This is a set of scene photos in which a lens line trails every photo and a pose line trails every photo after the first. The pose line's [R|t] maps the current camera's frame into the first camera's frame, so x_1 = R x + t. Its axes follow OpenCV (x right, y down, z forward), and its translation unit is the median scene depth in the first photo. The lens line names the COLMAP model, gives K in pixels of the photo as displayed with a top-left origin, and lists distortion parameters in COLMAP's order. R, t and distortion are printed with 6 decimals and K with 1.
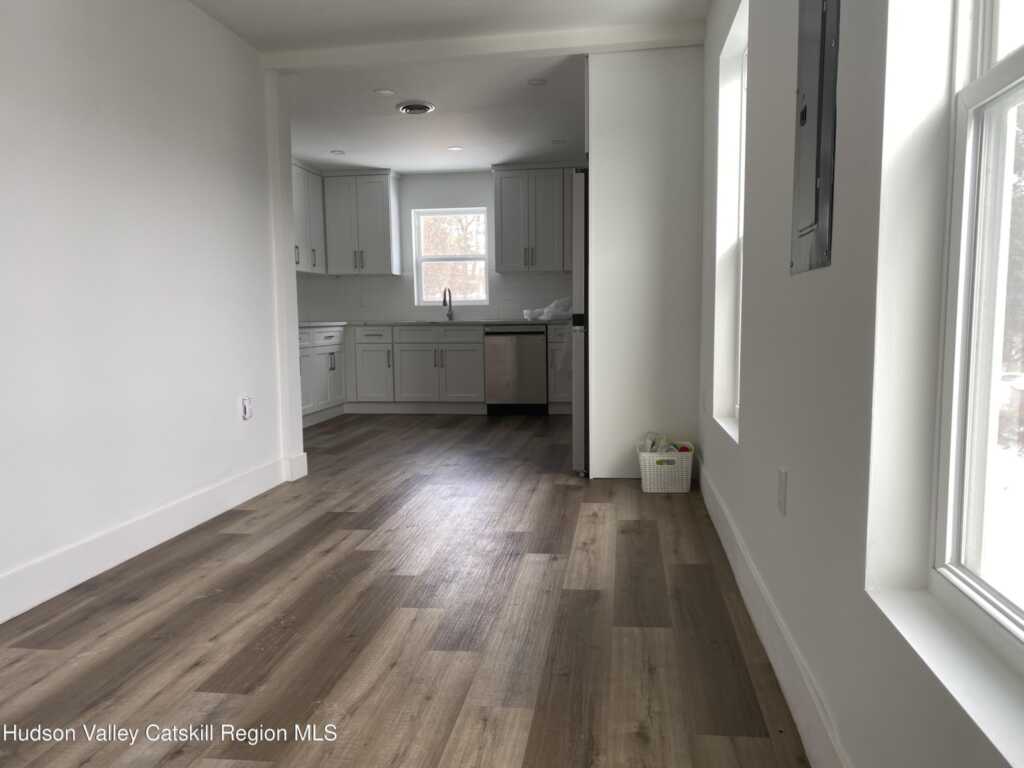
lens RADIAL K [[779.5, 0, 517.1], [0, 779.5, 385.7], [0, 0, 1]] dist [0.065587, -0.000716]
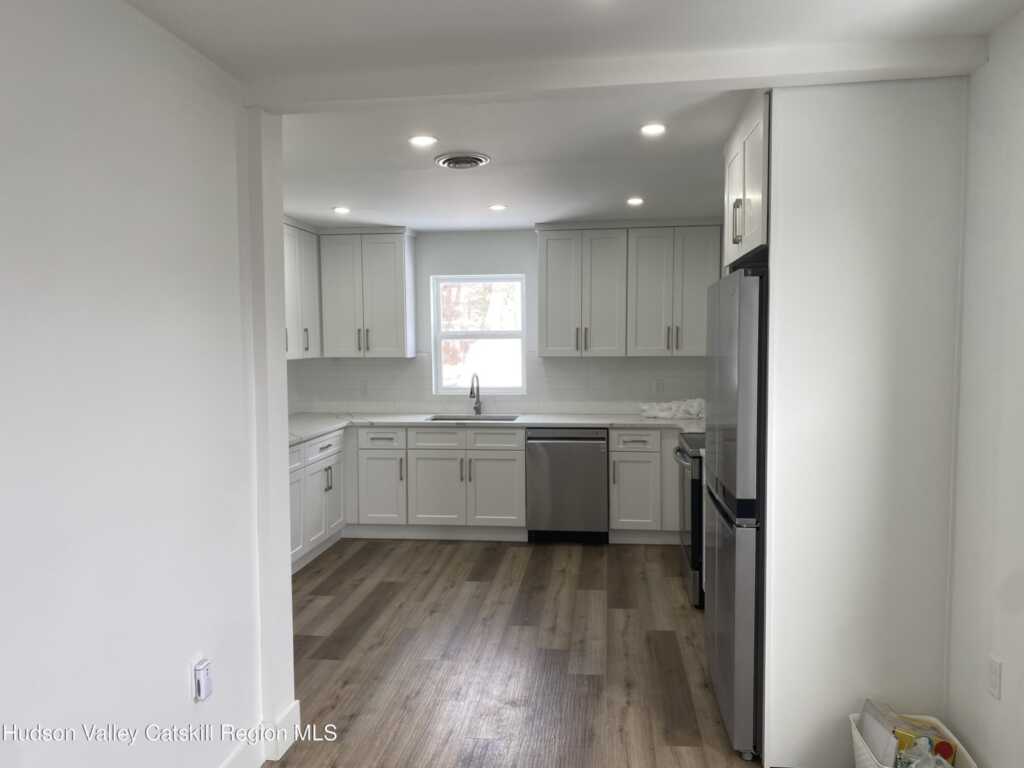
lens RADIAL K [[795.8, 0, 515.5], [0, 795.8, 385.1], [0, 0, 1]] dist [0.062913, -0.055068]
pose [[0.999851, 0.004792, 0.016574, -0.065414], [-0.004168, 0.999290, -0.037445, -0.089673], [-0.016742, 0.037370, 0.999161, 0.208353]]
